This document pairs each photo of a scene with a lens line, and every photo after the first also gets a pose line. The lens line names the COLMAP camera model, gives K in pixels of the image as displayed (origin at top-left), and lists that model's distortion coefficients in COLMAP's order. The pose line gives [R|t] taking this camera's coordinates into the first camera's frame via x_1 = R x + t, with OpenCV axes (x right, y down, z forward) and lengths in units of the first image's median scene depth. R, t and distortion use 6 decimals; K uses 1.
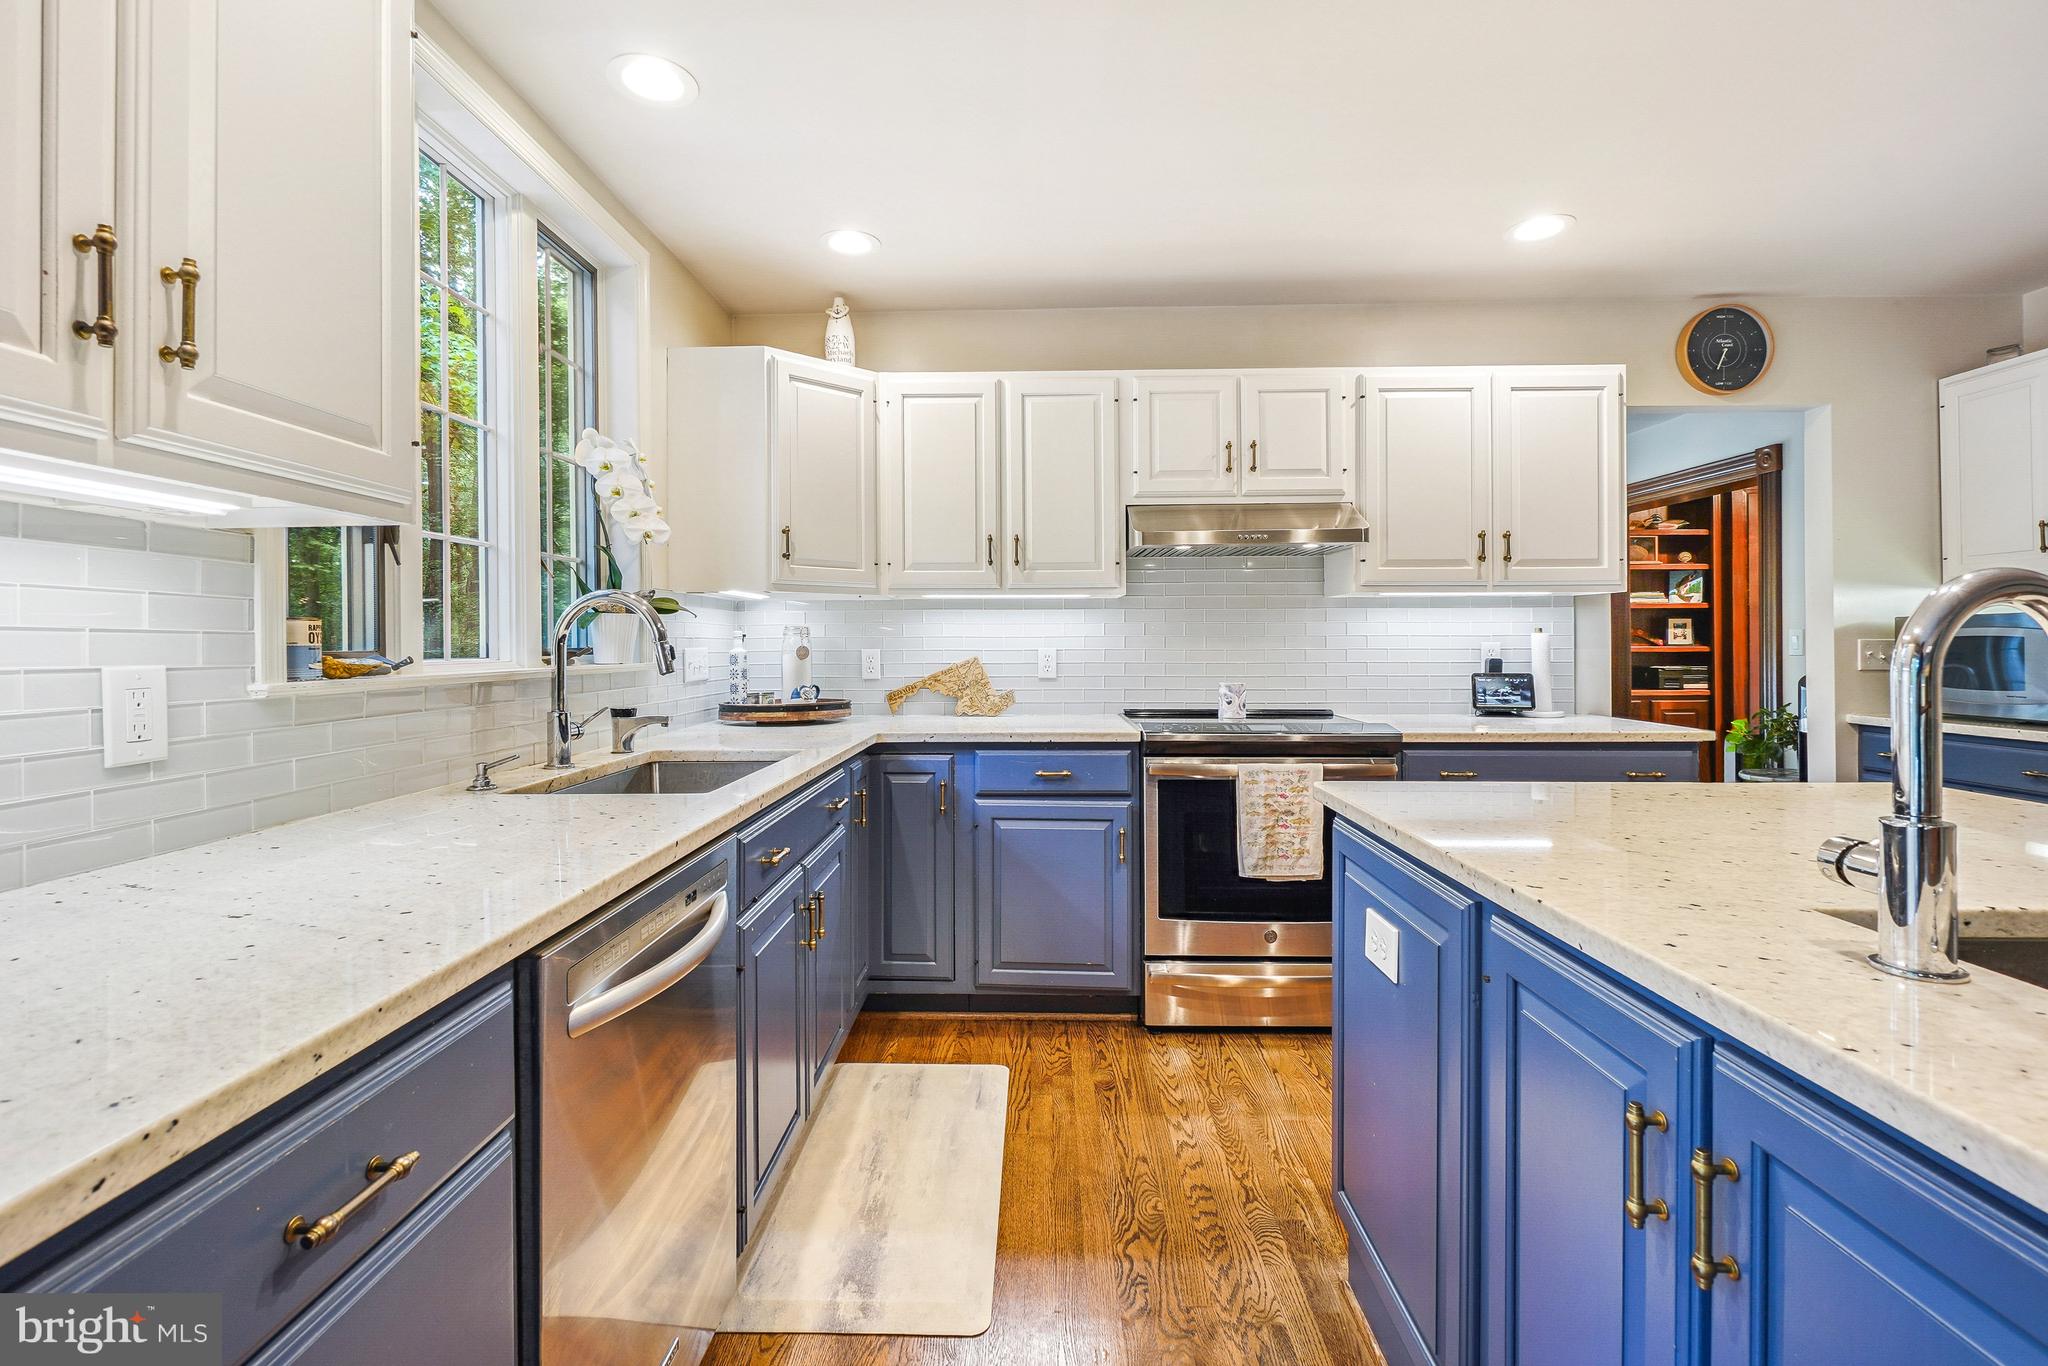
lens RADIAL K [[896.3, 0, 1015.2], [0, 896.3, 646.5], [0, 0, 1]] dist [-0.001145, -0.000160]
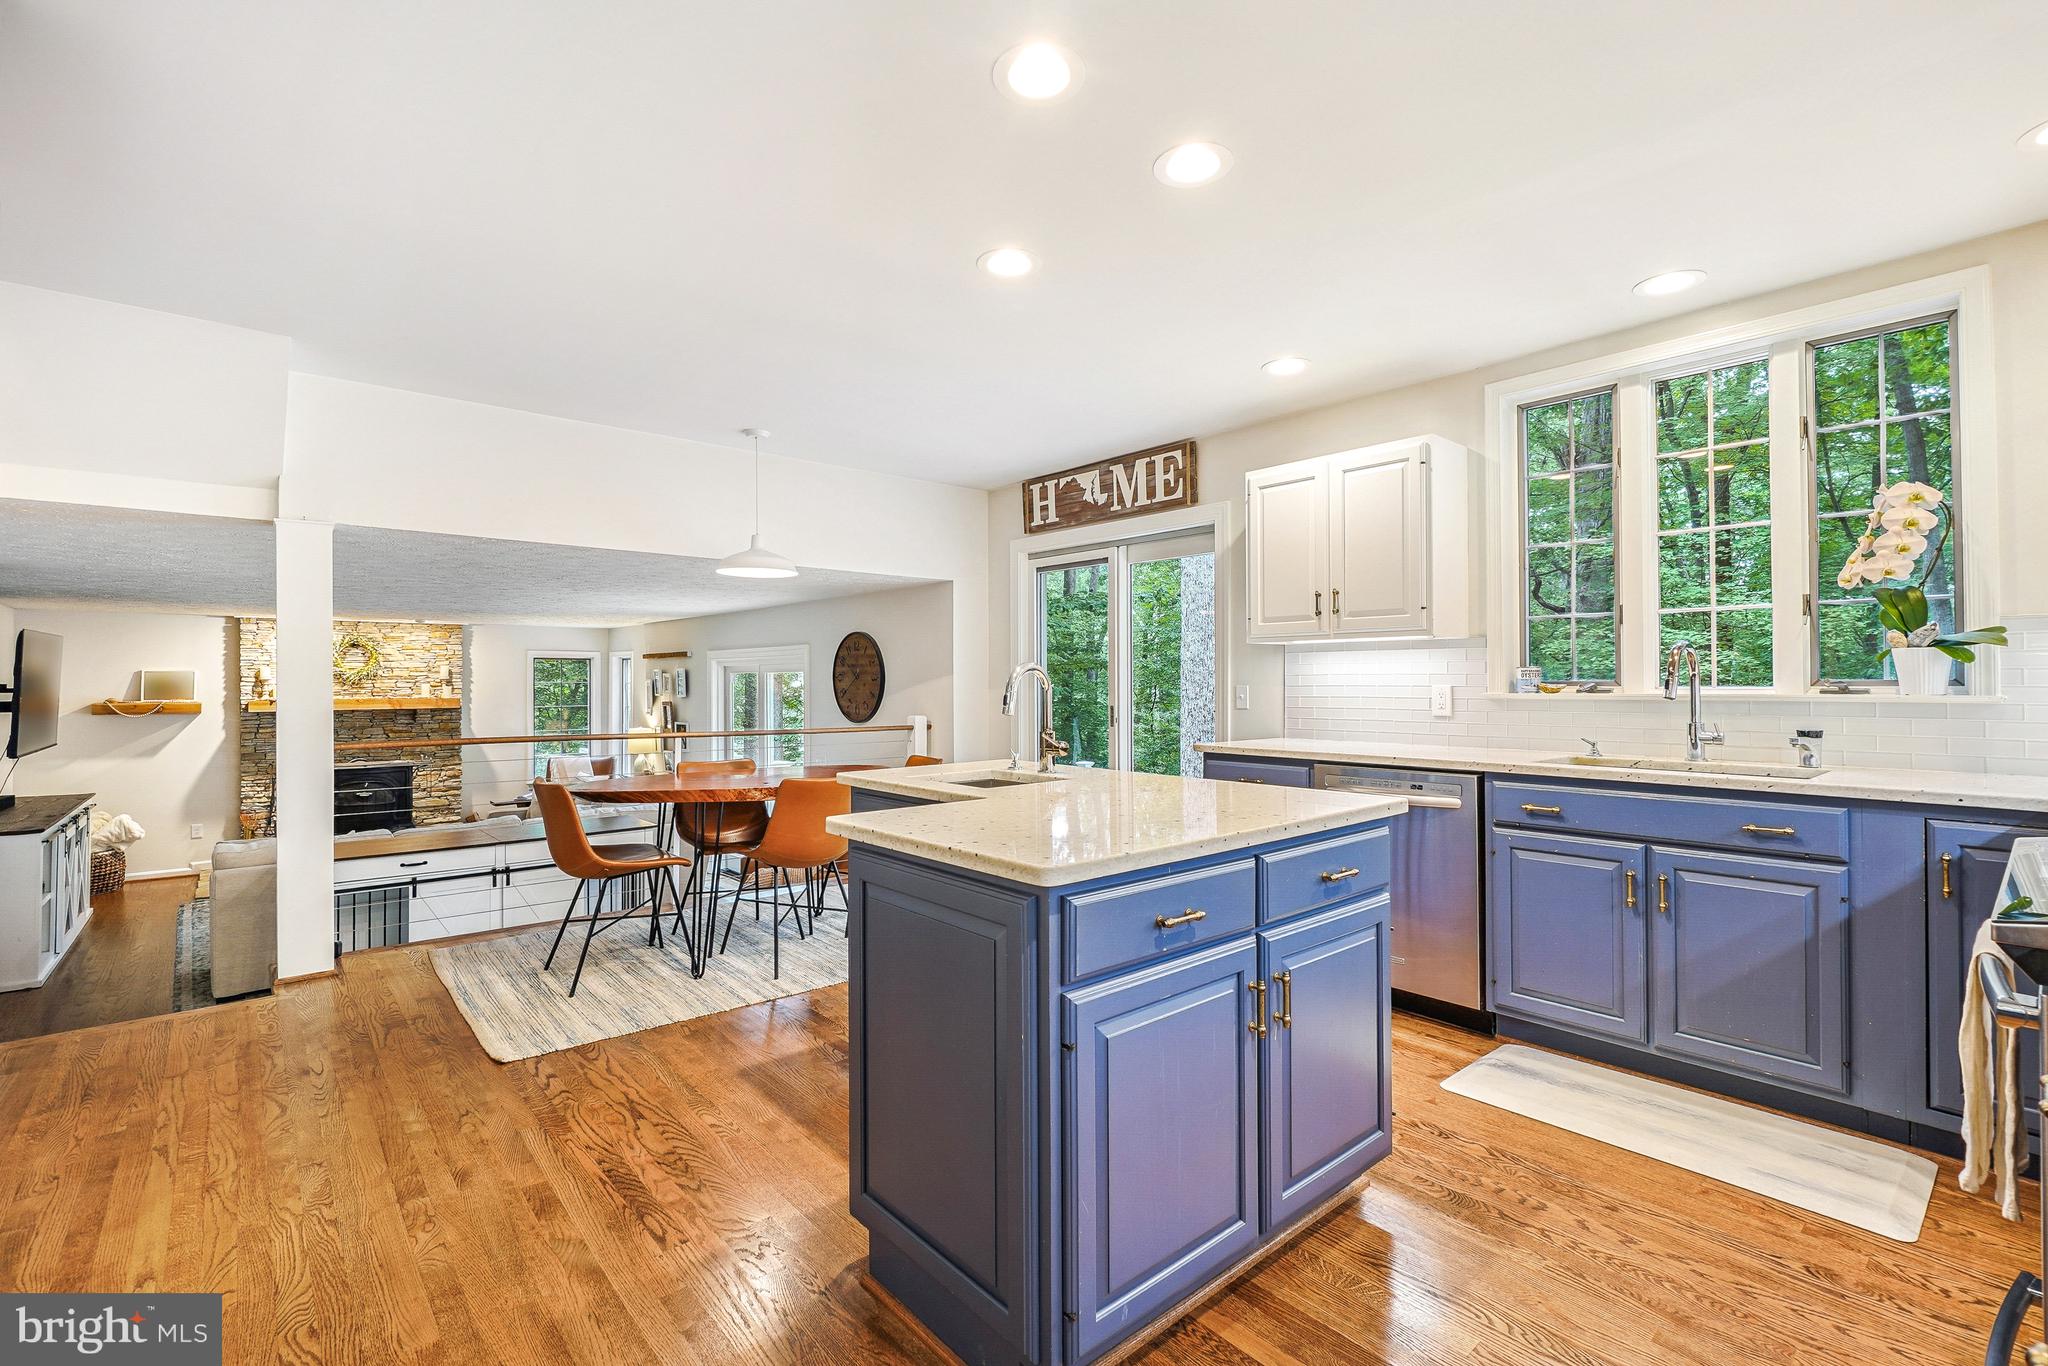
lens RADIAL K [[925.6, 0, 1018.6], [0, 925.6, 677.6], [0, 0, 1]] dist [-0.001574, -0.000665]
pose [[-0.730867, 0.011843, -0.682417, 0.979149], [0.013240, 0.999907, 0.003174, -0.016799], [0.682391, -0.006716, -0.730956, 0.977255]]
